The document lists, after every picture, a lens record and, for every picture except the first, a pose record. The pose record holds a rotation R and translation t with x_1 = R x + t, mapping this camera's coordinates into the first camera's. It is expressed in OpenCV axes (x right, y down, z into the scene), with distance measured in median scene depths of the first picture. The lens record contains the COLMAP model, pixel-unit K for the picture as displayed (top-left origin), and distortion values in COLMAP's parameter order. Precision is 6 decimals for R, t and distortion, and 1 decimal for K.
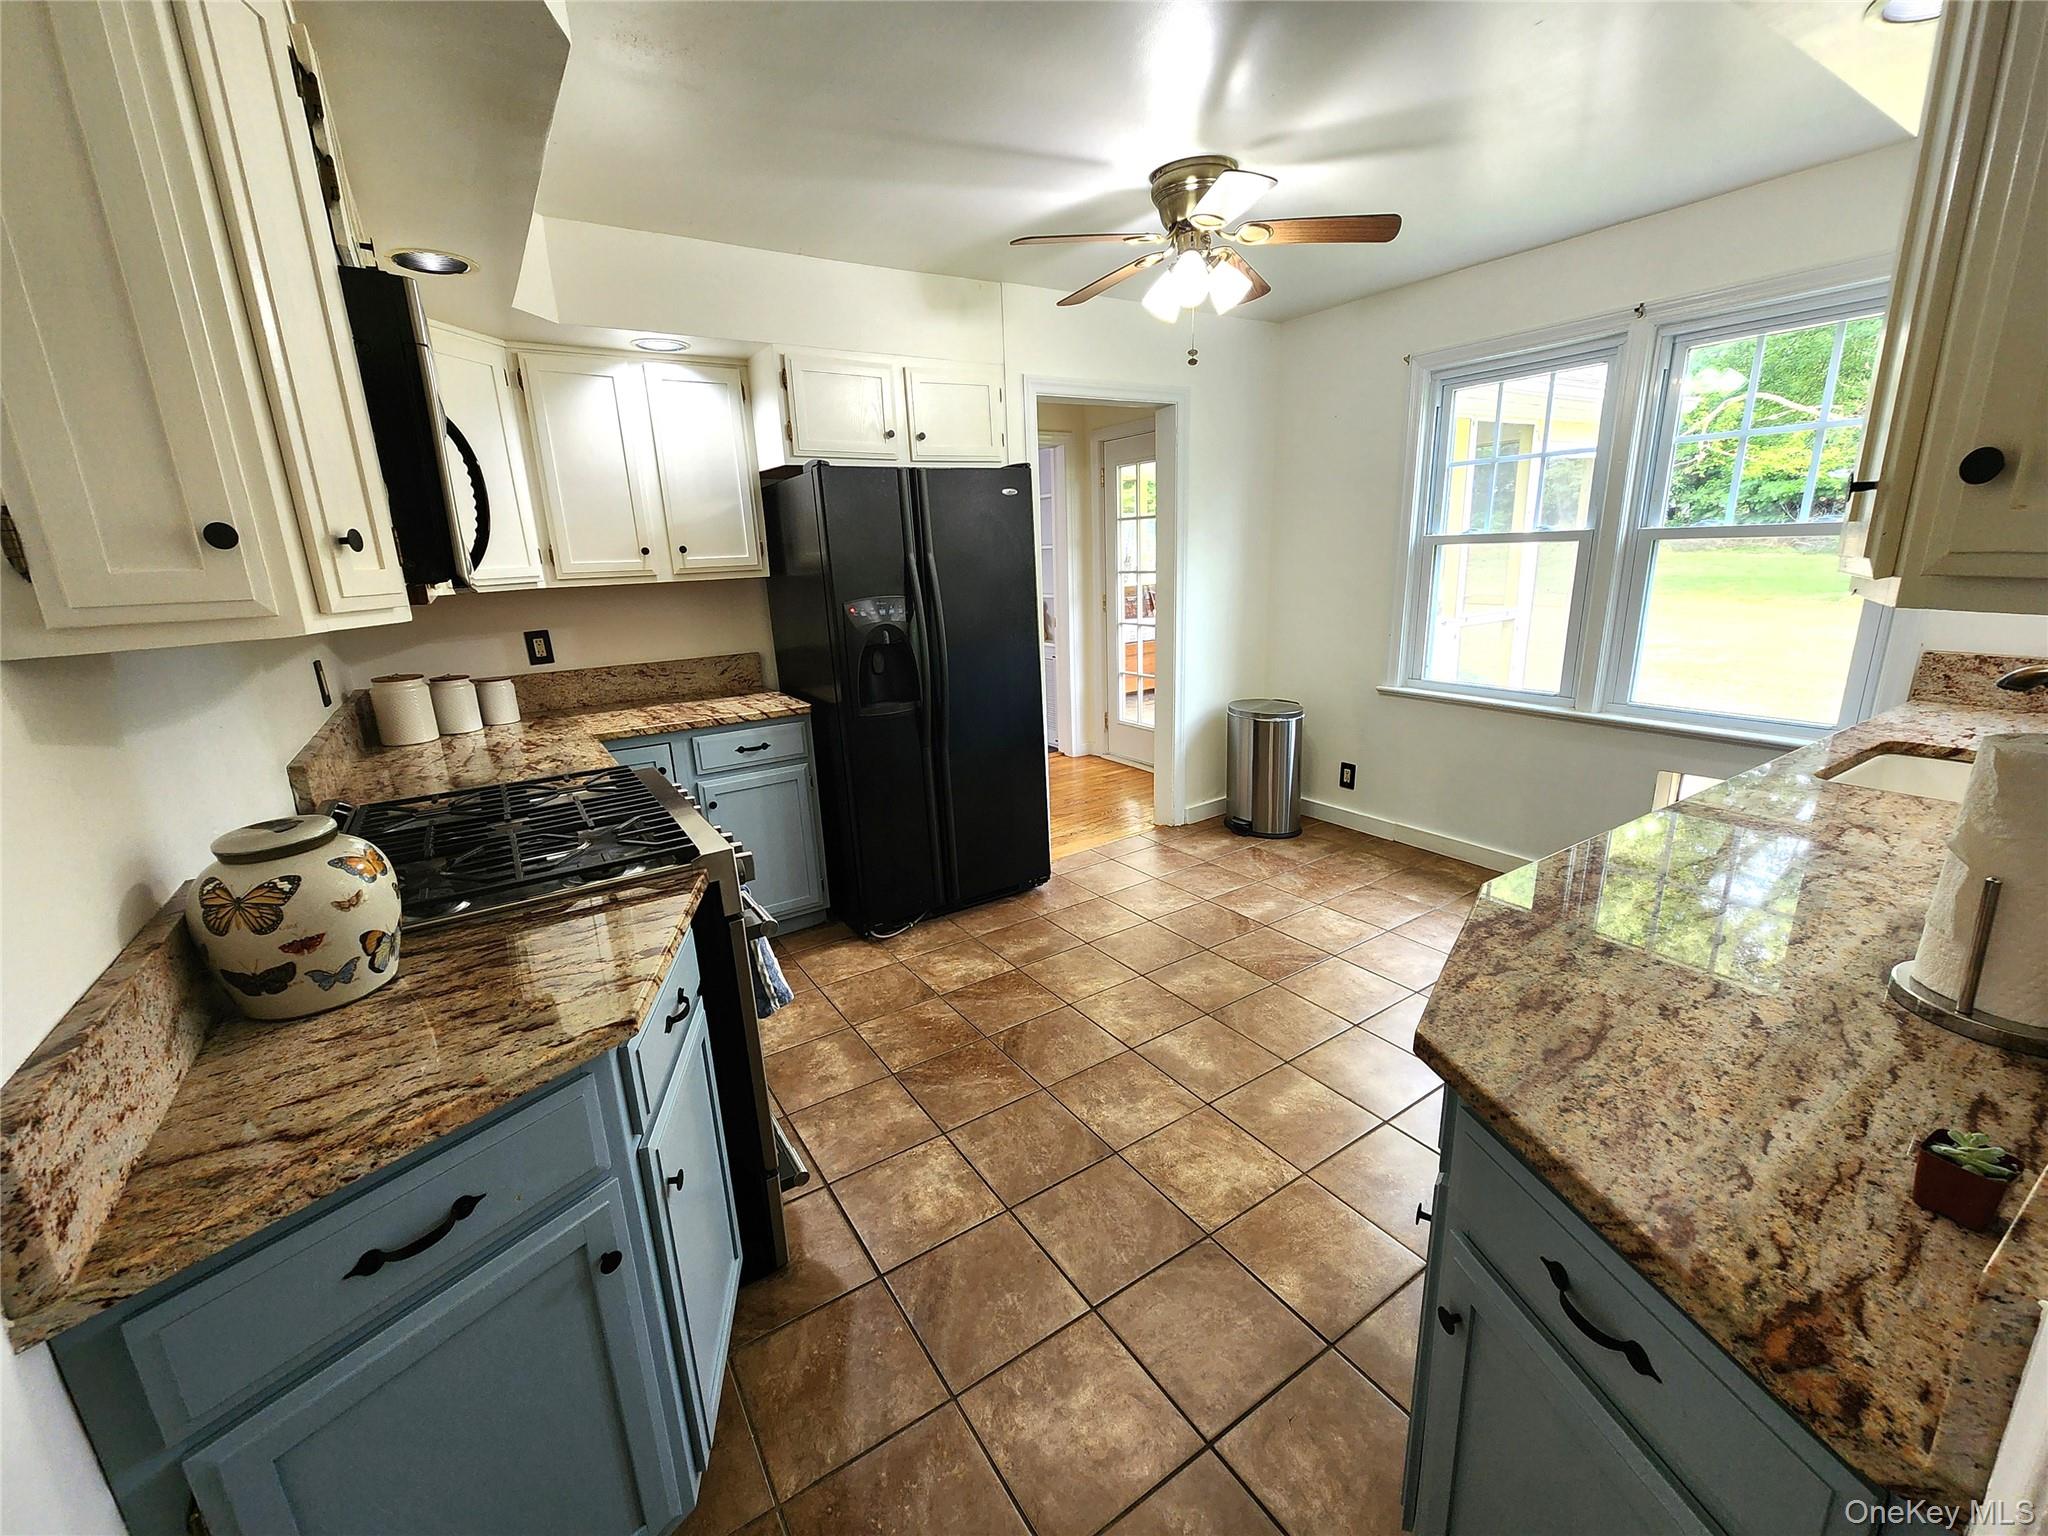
lens RADIAL K [[833.2, 0, 1024.0], [0, 833.2, 768.0], [0, 0, 1]] dist [0.000661, -0.000199]
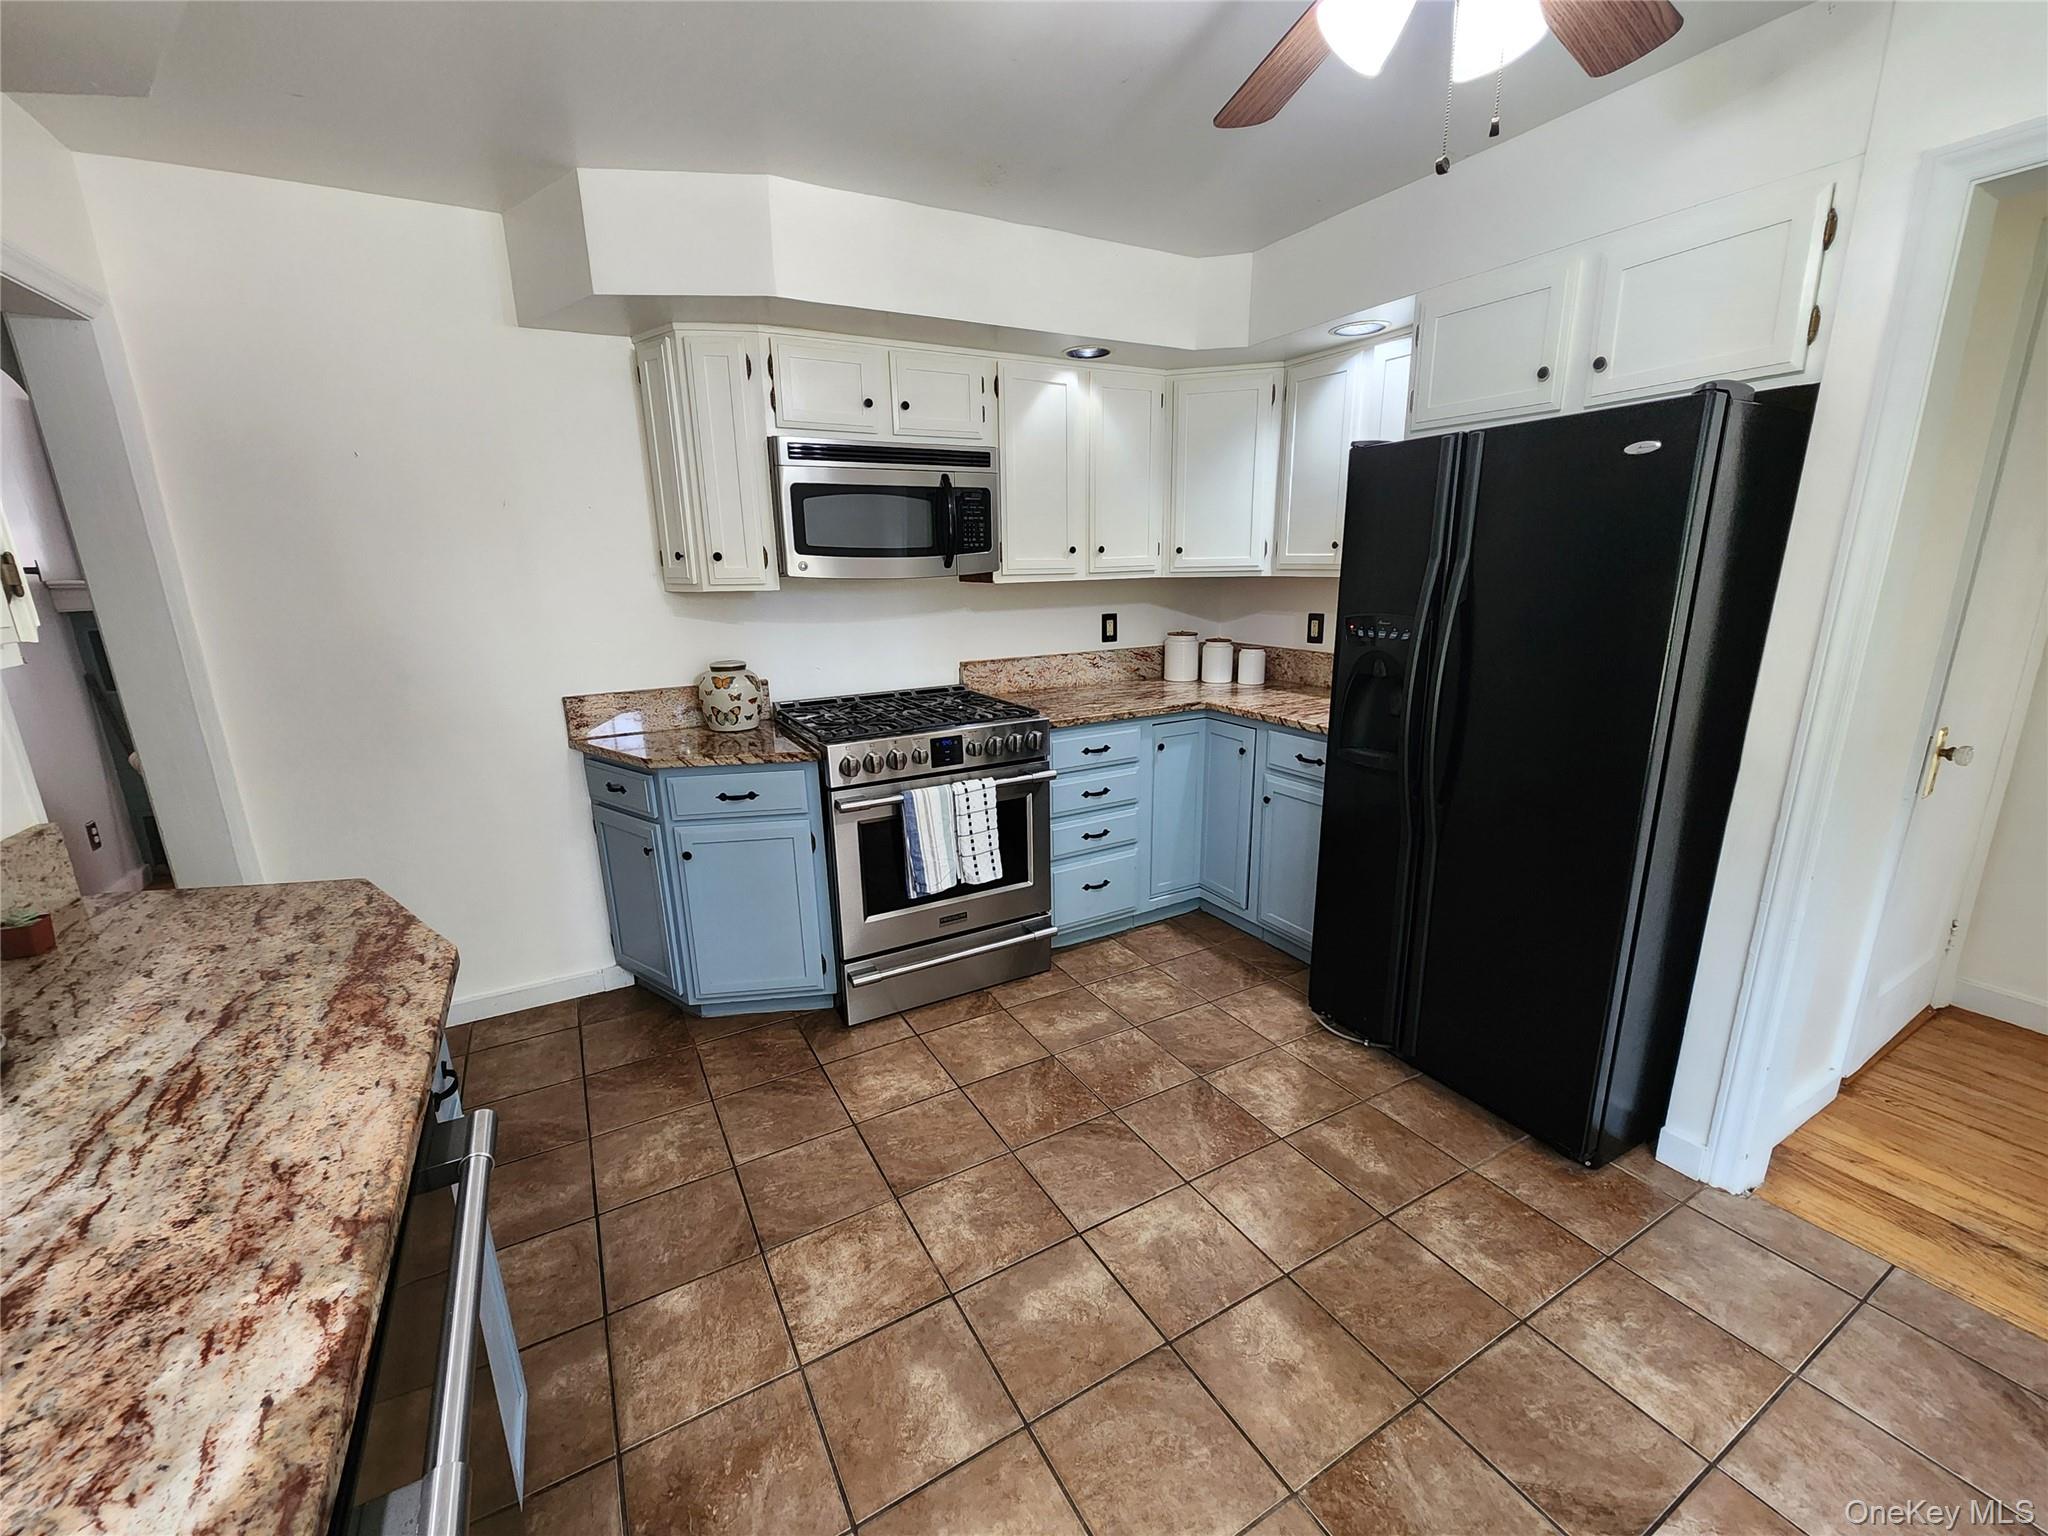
lens RADIAL K [[839.0, 0, 1024.4], [0, 839.0, 773.9], [0, 0, 1]] dist [0.000831, 0.000274]
pose [[-0.061967, 0.287449, -0.955789, 0.890192], [-0.235066, 0.926488, 0.293877, -0.313286], [0.970002, 0.242884, 0.010158, 1.017613]]
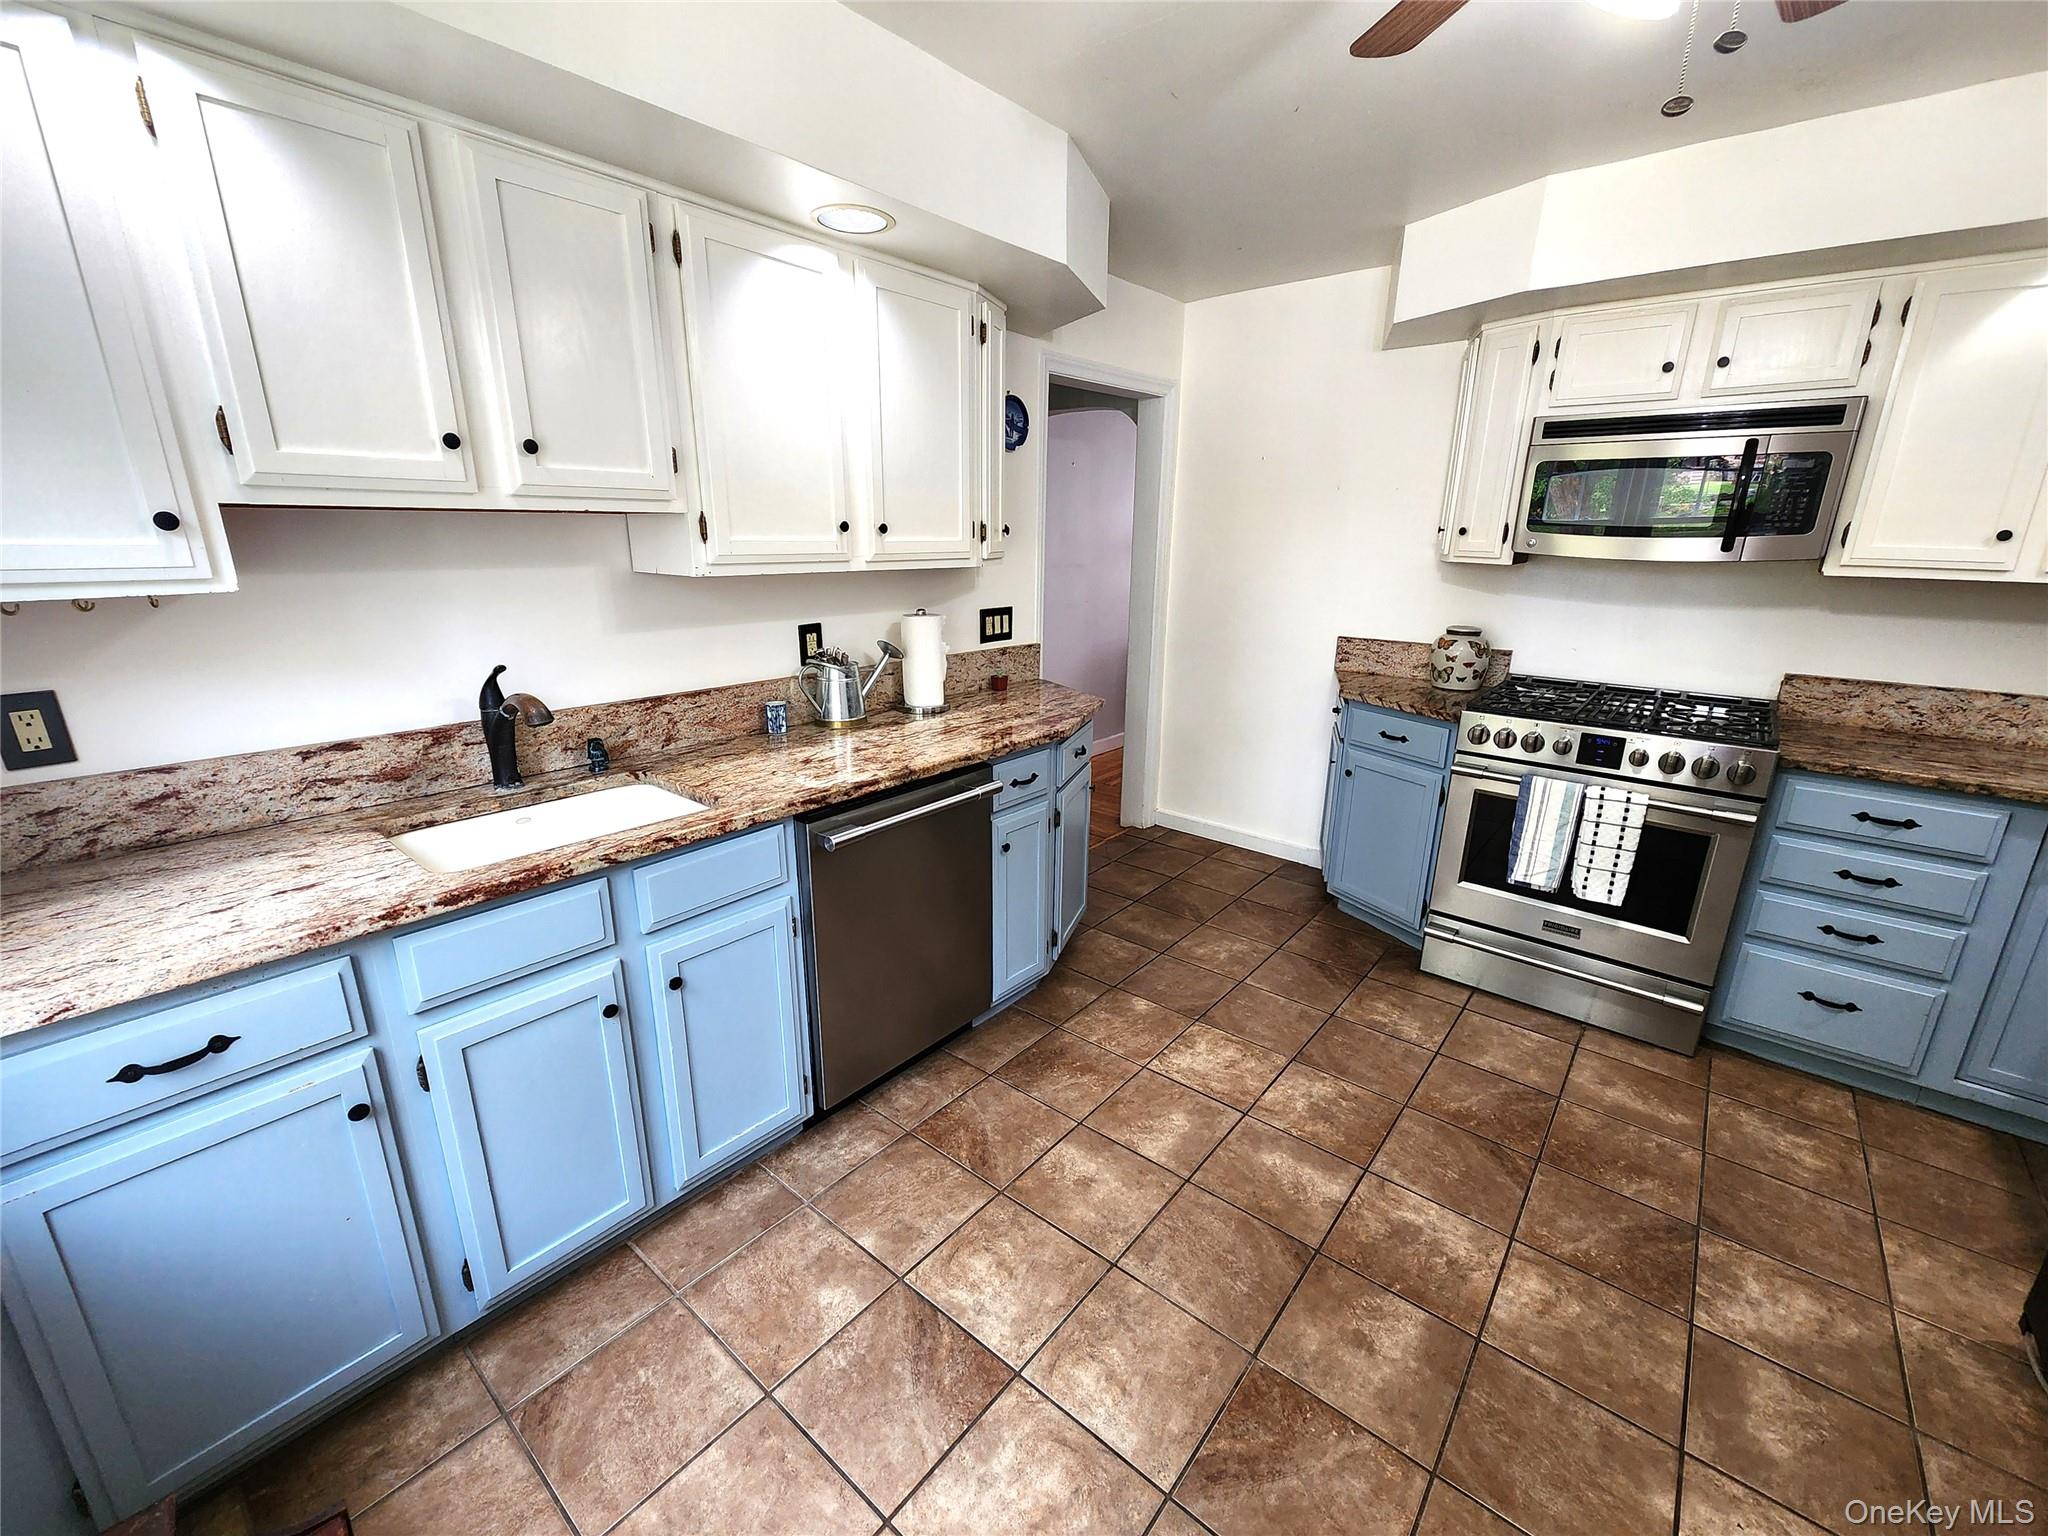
lens RADIAL K [[839.0, 0, 1024.4], [0, 839.0, 773.9], [0, 0, 1]] dist [0.000831, 0.000274]
pose [[-0.954561, 0.109715, -0.277084, 0.764015], [-0.051845, 0.854450, 0.516940, -0.484254], [0.293470, 0.507816, -0.809937, 1.653992]]
